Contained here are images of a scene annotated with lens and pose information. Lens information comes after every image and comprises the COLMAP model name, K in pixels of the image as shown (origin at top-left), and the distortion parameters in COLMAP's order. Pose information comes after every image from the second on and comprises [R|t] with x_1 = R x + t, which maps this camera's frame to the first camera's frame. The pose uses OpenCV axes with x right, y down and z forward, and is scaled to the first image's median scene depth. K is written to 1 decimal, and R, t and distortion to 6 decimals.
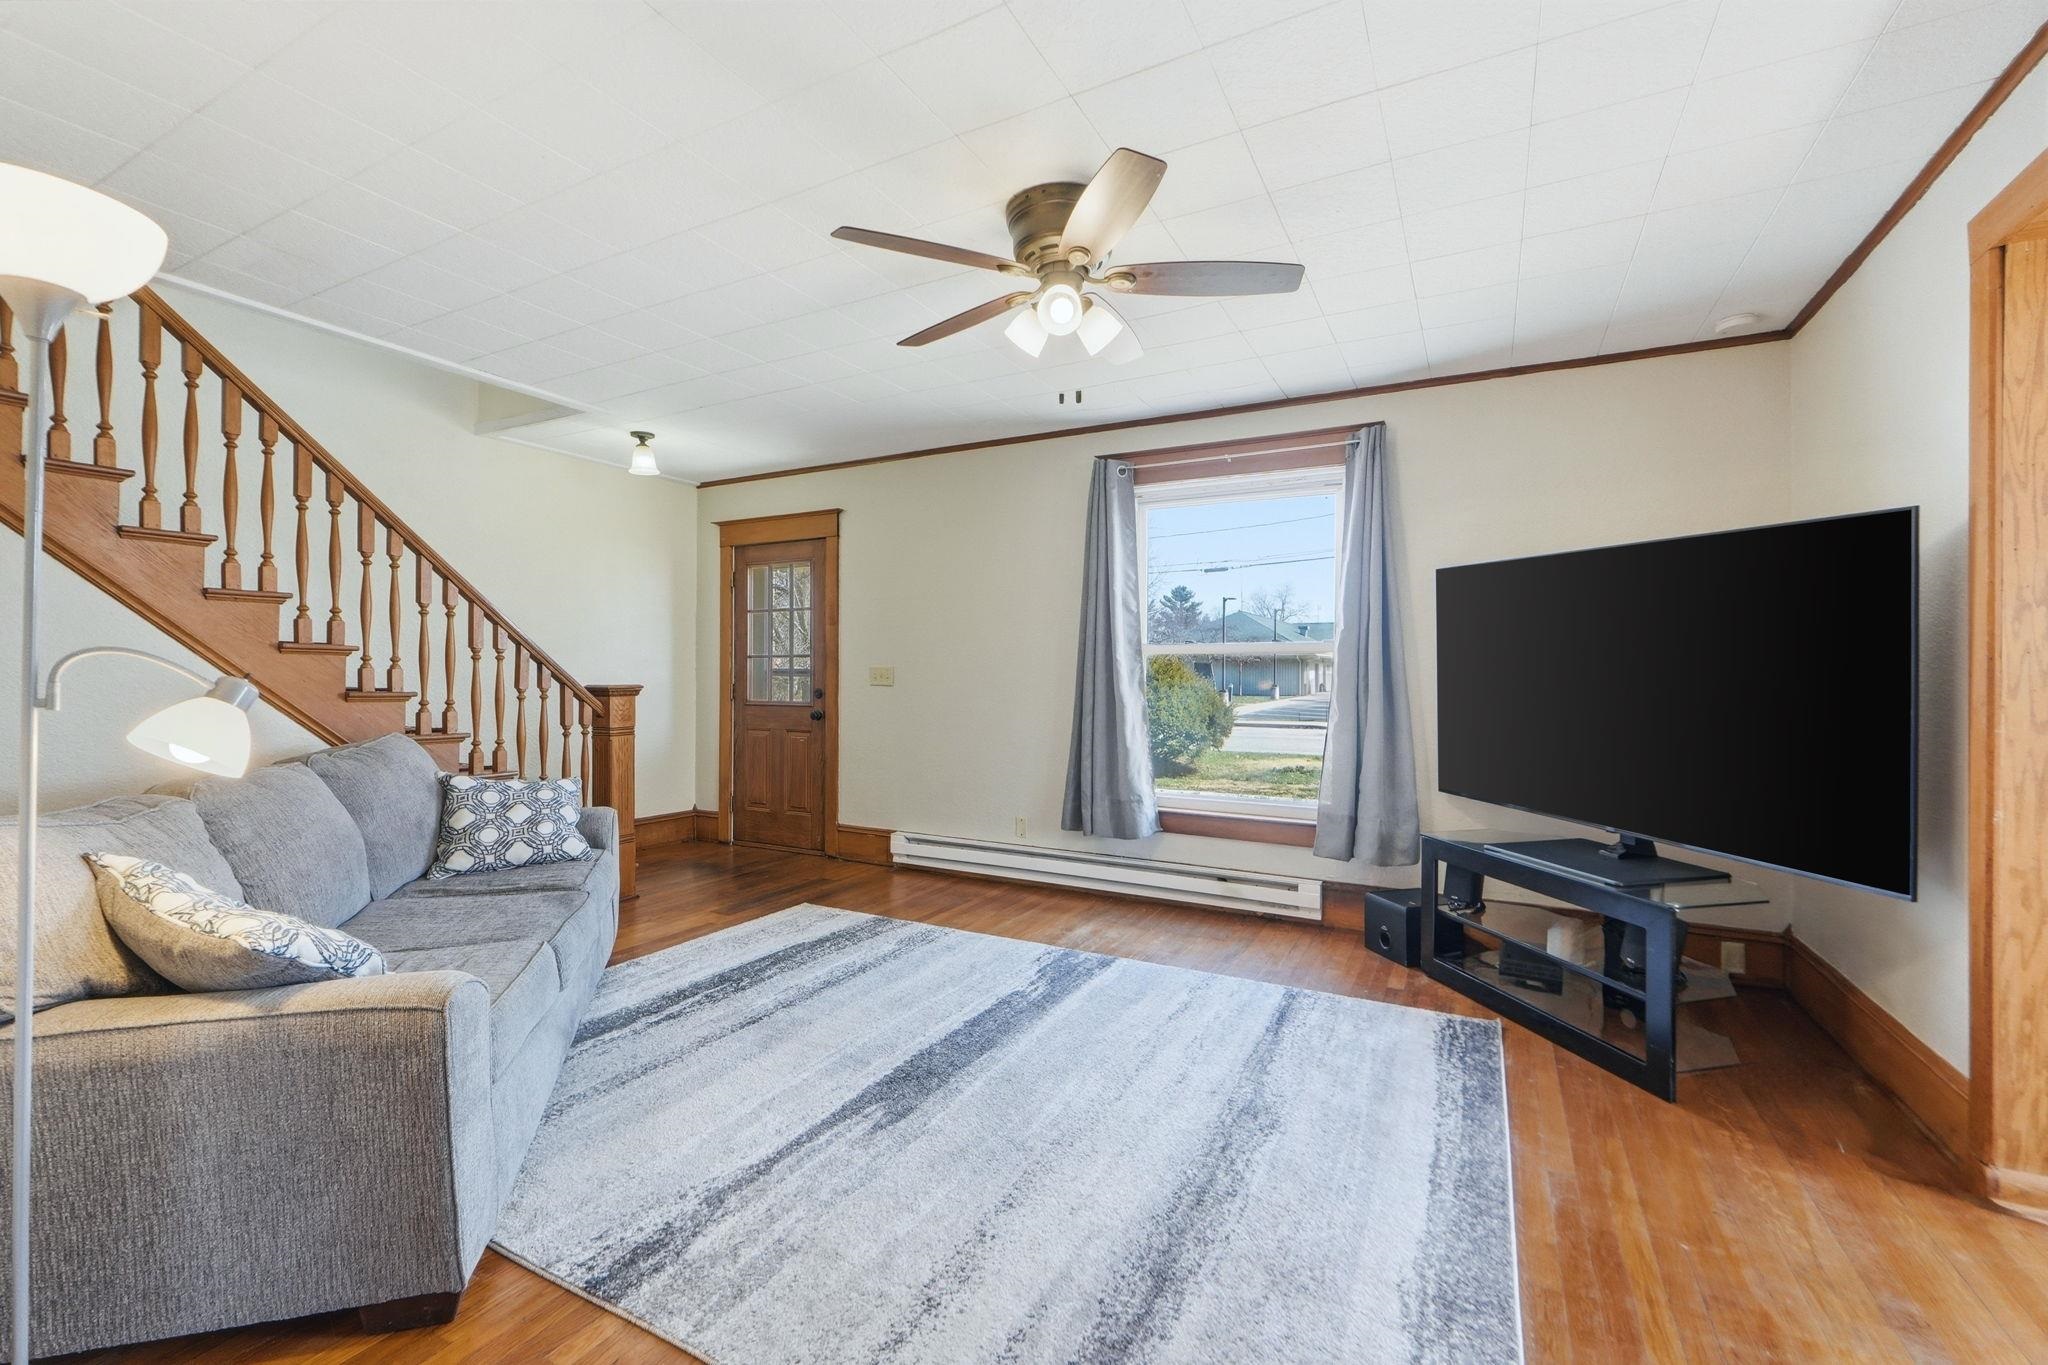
lens RADIAL K [[867.7, 0, 1020.7], [0, 867.7, 660.4], [0, 0, 1]] dist [0.001236, 0.000382]
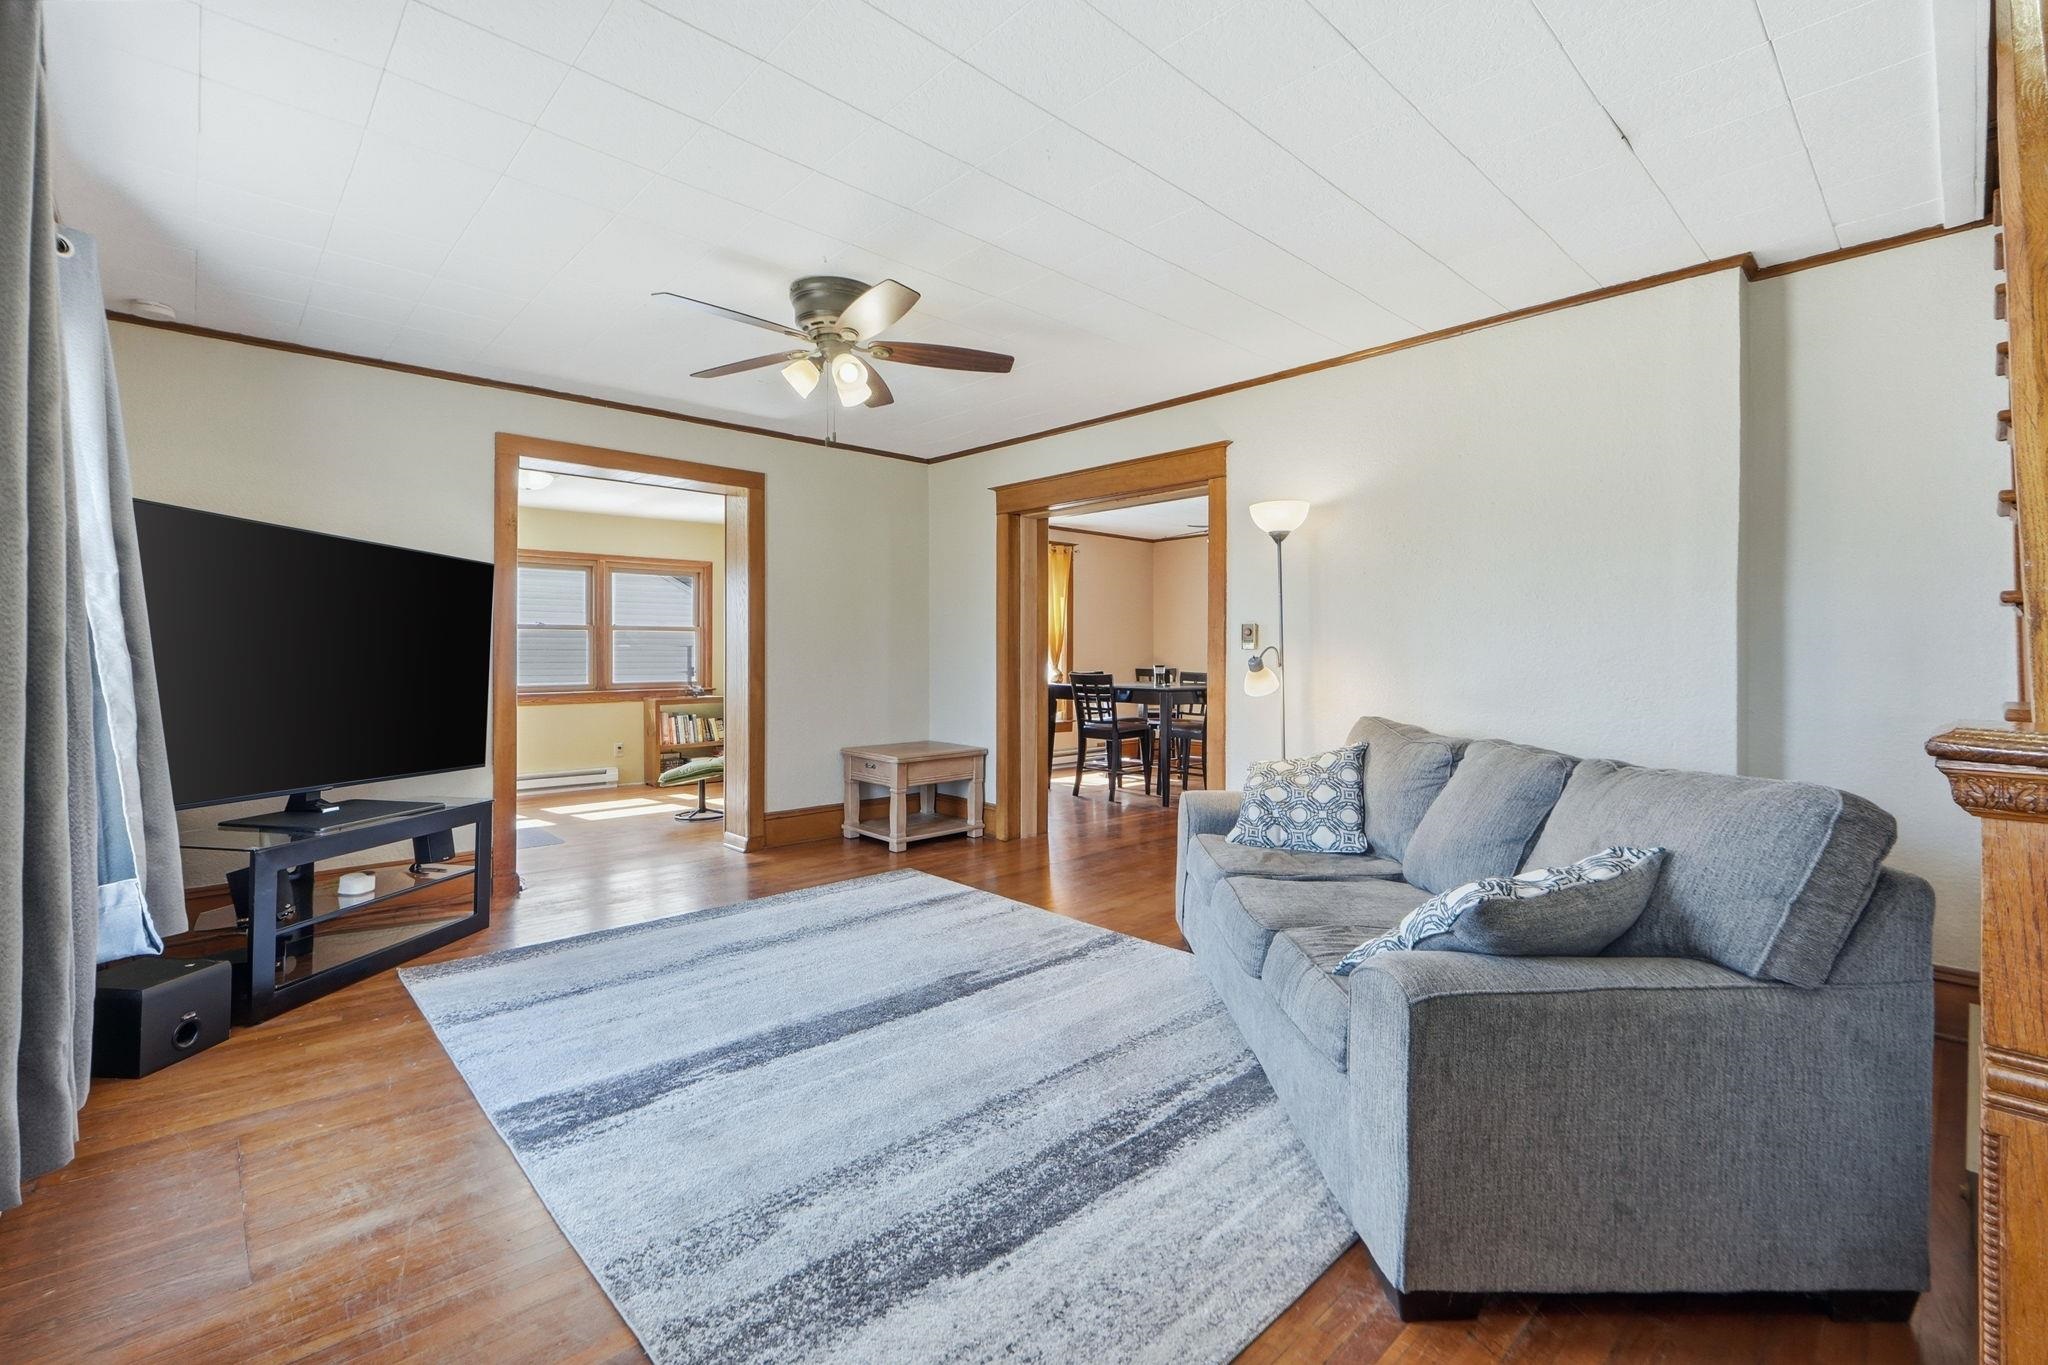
lens RADIAL K [[911.5, 0, 1014.4], [0, 911.5, 664.2], [0, 0, 1]] dist [-0.000403, -0.000065]
pose [[-0.945390, -0.010137, 0.325783, -0.507782], [-0.011127, 0.999937, -0.001173, 0.026841], [-0.325751, -0.004734, -0.945444, 1.721625]]
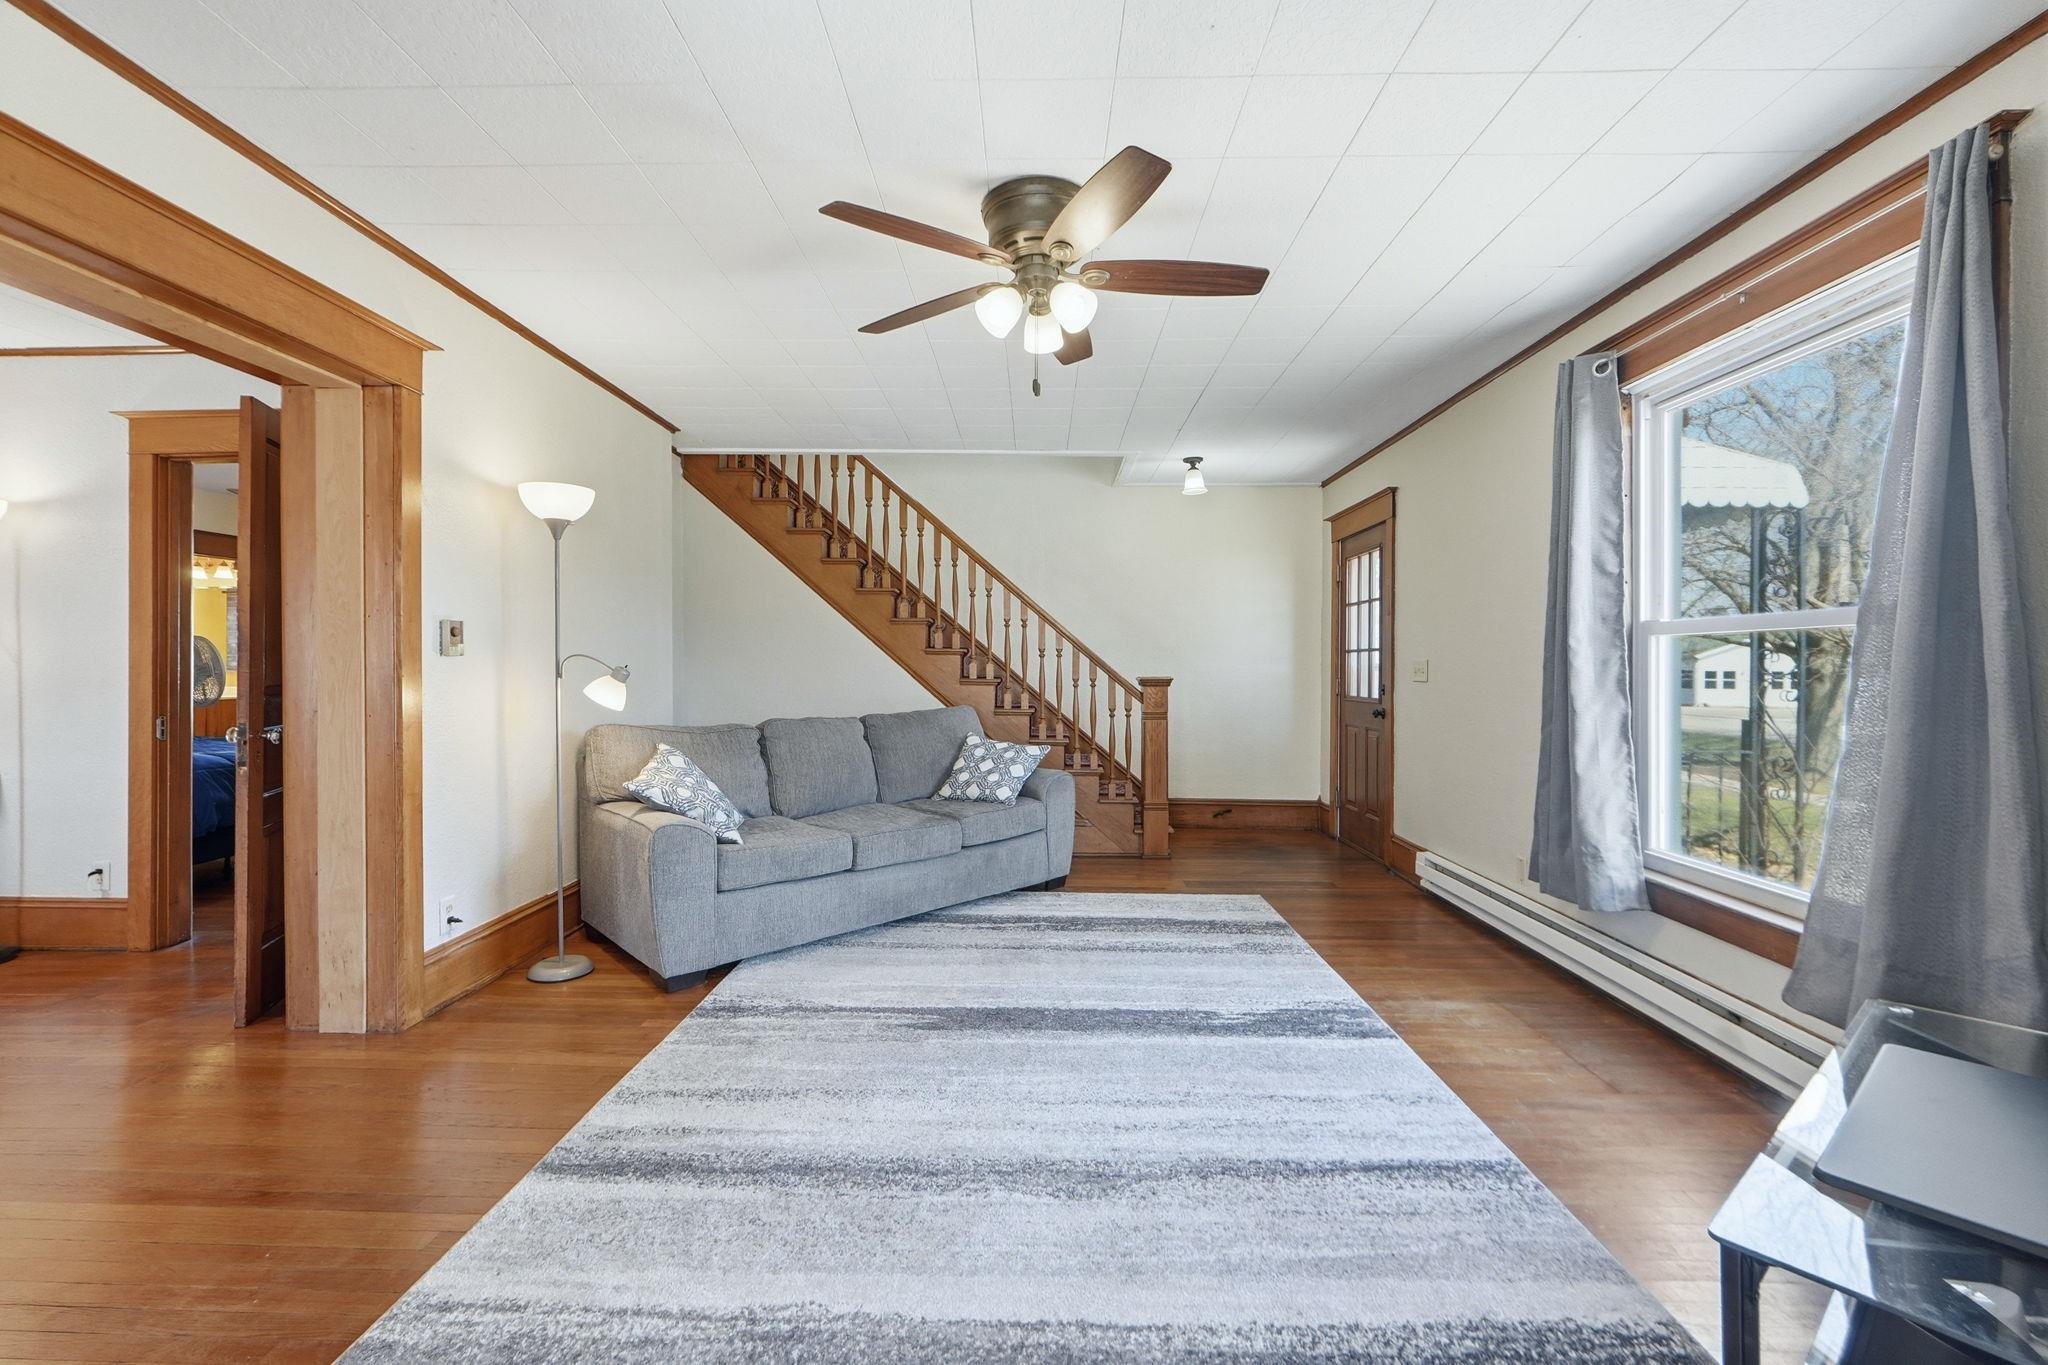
lens RADIAL K [[867.7, 0, 1014.0], [0, 867.7, 662.2], [0, 0, 1]] dist [0.001236, 0.000382]
pose [[0.457431, -0.006686, -0.889220, 0.738939], [0.010608, 0.999942, -0.002062, 0.011782], [0.889182, -0.008490, 0.457475, 0.408133]]
